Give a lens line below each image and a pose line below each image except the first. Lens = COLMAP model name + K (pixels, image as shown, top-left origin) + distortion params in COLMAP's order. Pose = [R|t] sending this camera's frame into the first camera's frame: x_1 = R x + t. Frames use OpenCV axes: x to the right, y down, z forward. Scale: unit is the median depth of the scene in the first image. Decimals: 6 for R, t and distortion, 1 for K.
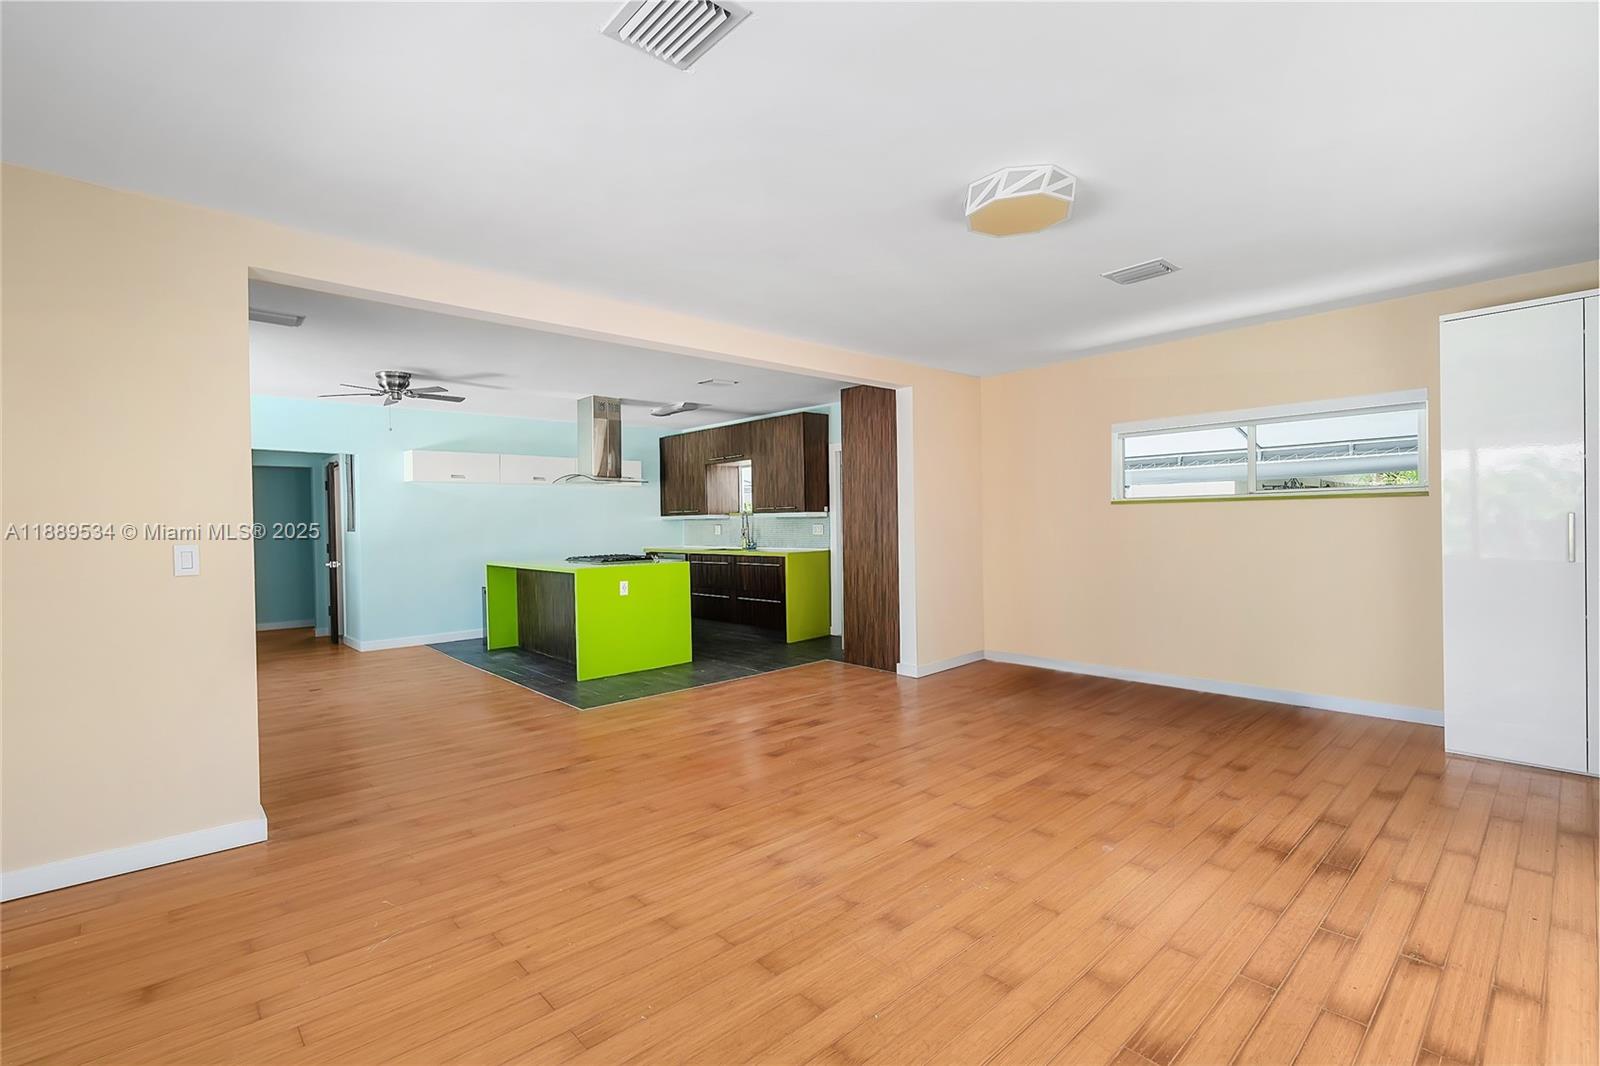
lens RADIAL K [[733.3, 0, 784.0], [0, 733.3, 525.2], [0, 0, 1]] dist [-0.006537, 0.003126]
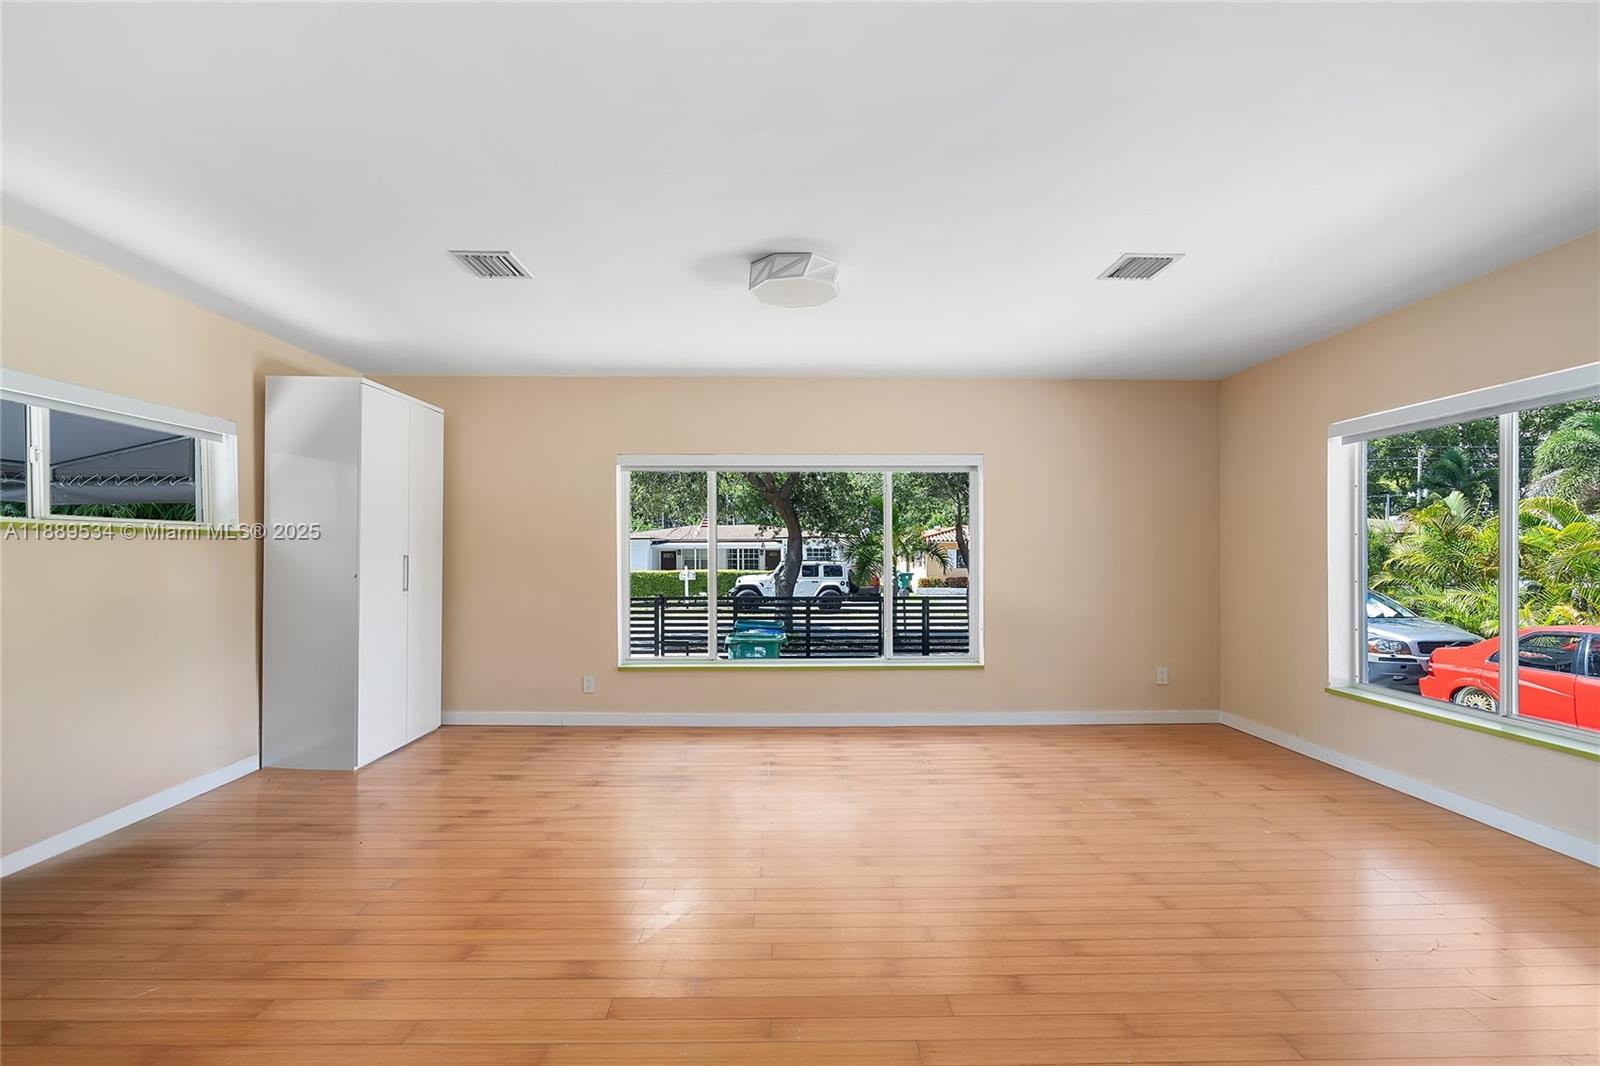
lens RADIAL K [[733.3, 0, 795.8], [0, 733.3, 556.9], [0, 0, 1]] dist [-0.006537, 0.003126]
pose [[-0.753123, 0.012831, 0.657755, -0.201685], [0.016566, 0.999863, -0.000537, -0.000500], [-0.657672, 0.010492, -0.753232, 0.864847]]
